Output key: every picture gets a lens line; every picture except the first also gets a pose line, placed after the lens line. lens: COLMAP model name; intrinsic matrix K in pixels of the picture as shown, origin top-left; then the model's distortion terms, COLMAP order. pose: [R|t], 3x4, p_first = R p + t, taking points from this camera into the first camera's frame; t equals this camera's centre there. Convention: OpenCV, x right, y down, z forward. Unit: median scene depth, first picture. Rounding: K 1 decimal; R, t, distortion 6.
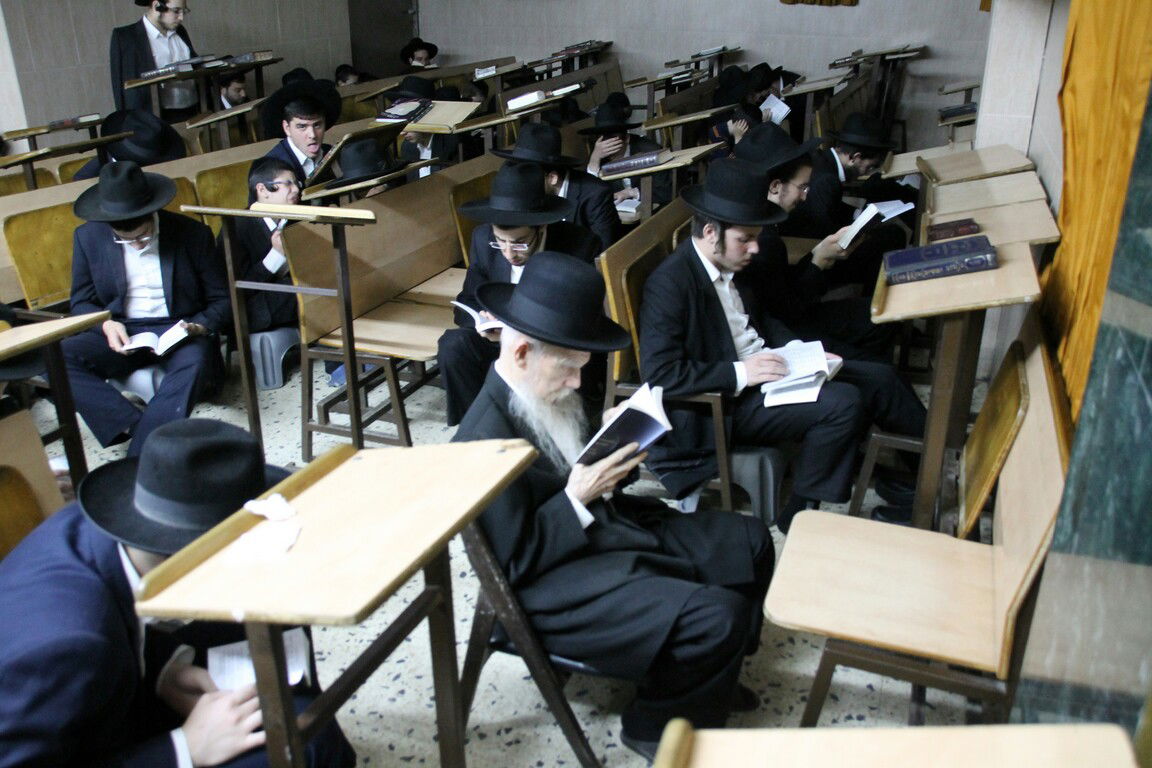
lens RADIAL K [[993.6, 0, 566.7], [0, 993.6, 386.5], [0, 0, 1]] dist [-0.114889, 0.136698]
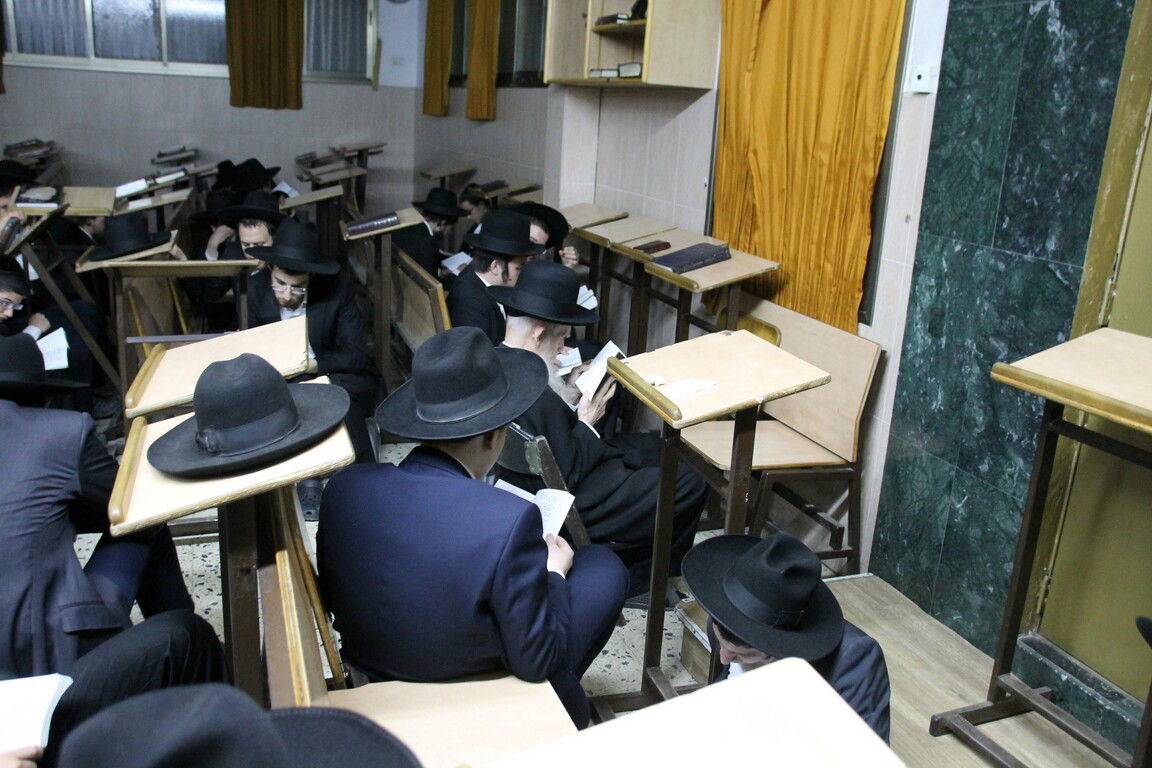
lens RADIAL K [[993.6, 0, 566.7], [0, 993.6, 386.5], [0, 0, 1]] dist [-0.114889, 0.136698]
pose [[0.774098, -0.134790, 0.618550, -0.614678], [0.198994, 0.979353, -0.035621, 0.069483], [-0.600977, 0.150662, 0.784938, -0.074733]]
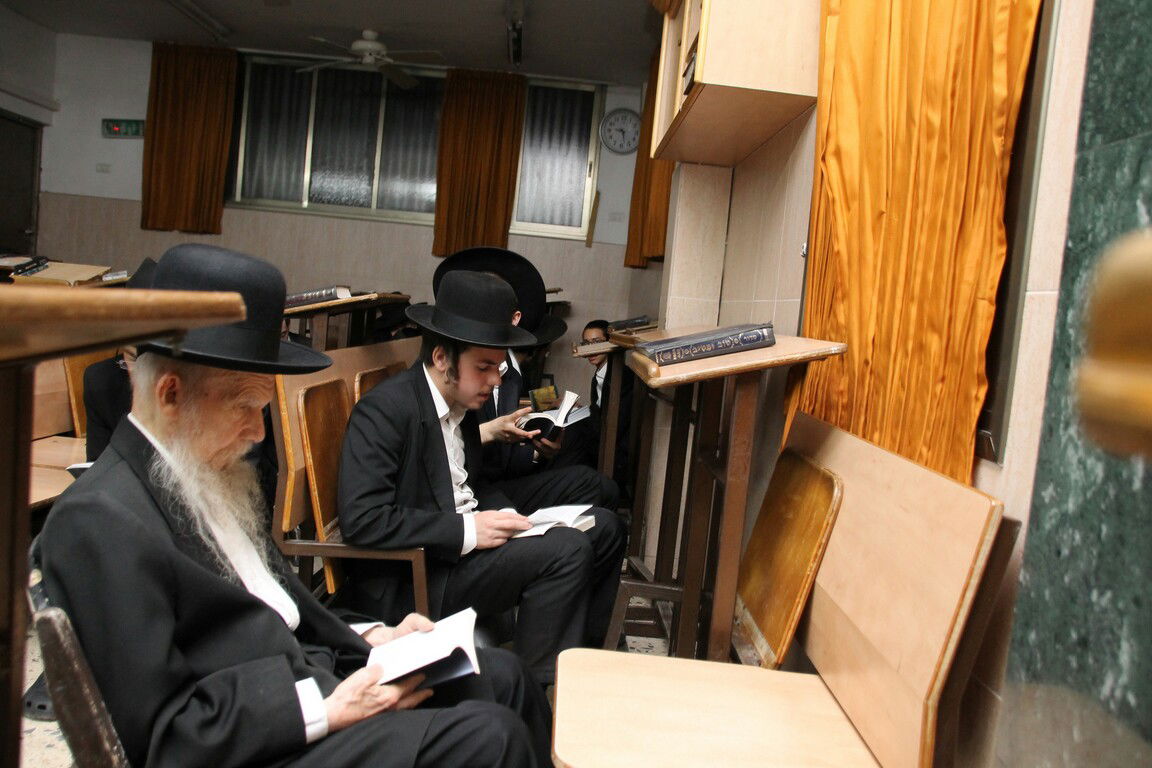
lens RADIAL K [[993.6, 0, 566.7], [0, 993.6, 386.5], [0, 0, 1]] dist [-0.114889, 0.136698]
pose [[0.933149, 0.055761, 0.355140, -0.022039], [0.051707, 0.956807, -0.286090, 0.112280], [-0.355753, 0.285328, 0.889960, 0.233001]]
